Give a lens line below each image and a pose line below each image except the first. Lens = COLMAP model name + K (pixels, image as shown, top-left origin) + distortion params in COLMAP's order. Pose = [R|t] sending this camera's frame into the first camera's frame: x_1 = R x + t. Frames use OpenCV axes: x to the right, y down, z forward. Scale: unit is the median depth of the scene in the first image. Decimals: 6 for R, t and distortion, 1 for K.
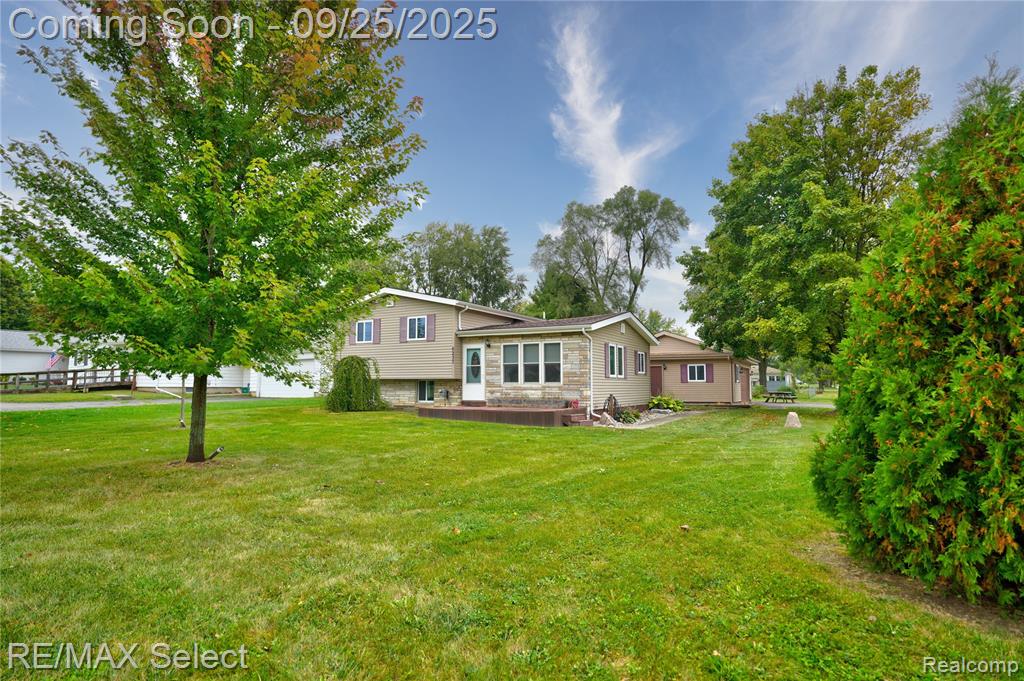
lens RADIAL K [[535.2, 0, 512.0], [0, 535.2, 340.5], [0, 0, 1]] dist [-0.056751, 0.034657]
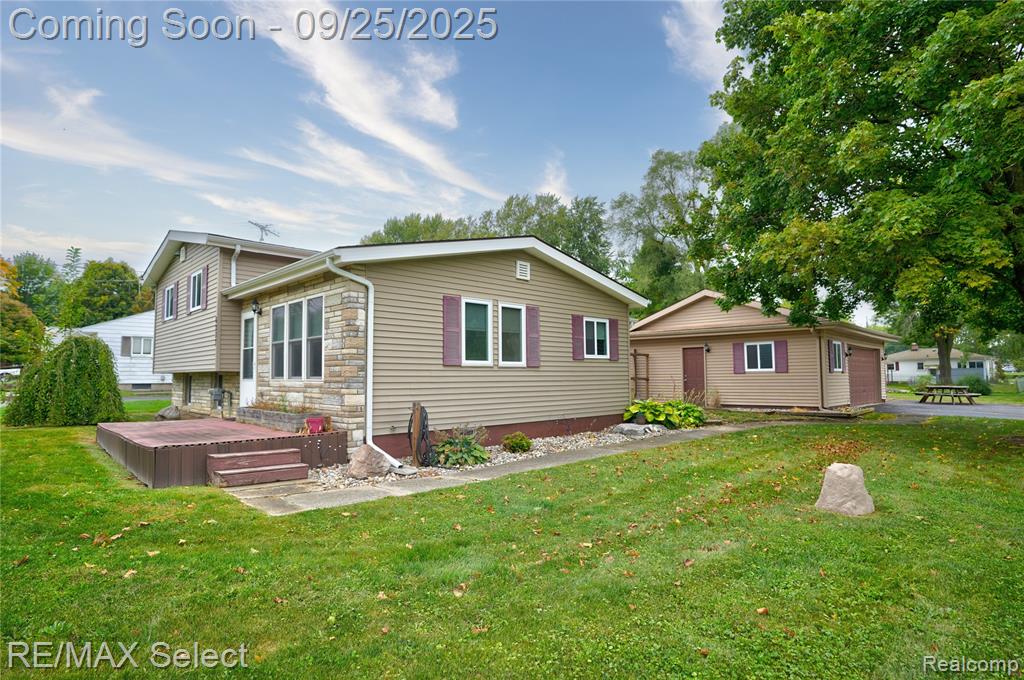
lens RADIAL K [[535.2, 0, 512.0], [0, 535.2, 340.0], [0, 0, 1]] dist [-0.056751, 0.034657]
pose [[0.963613, -0.026216, -0.266011, 0.341955], [0.030746, 0.999444, 0.012881, 0.038374], [0.265526, -0.020591, 0.963884, 0.511534]]
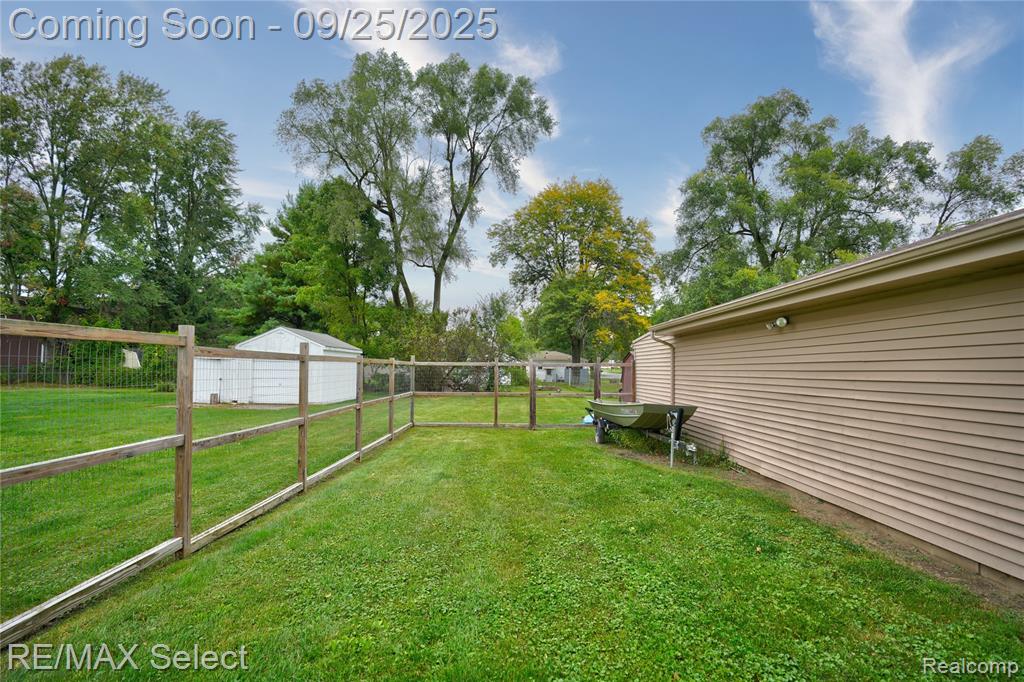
lens RADIAL K [[458.3, 0, 512.0], [0, 458.3, 341.0], [0, 0, 1]] dist [-0.004152, 0.000268]
pose [[0.858539, 0.046969, 0.510592, 0.041933], [-0.062813, 0.997930, 0.013818, 0.107225], [-0.508886, -0.043935, 0.859712, 1.560696]]
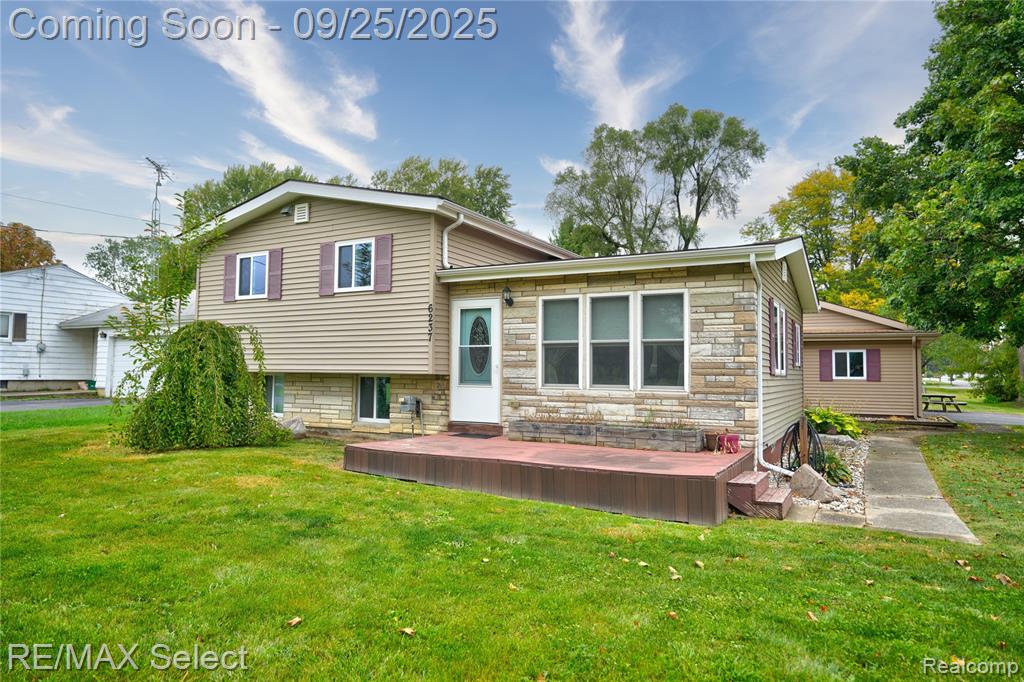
lens RADIAL K [[627.0, 0, 512.0], [0, 627.0, 341.0], [0, 0, 1]] dist [-0.001679, 0.000072]
pose [[0.999916, 0.009985, 0.008291, -0.043370], [-0.010253, 0.999405, 0.032930, 0.023955], [-0.007957, -0.033012, 0.999423, 0.448428]]
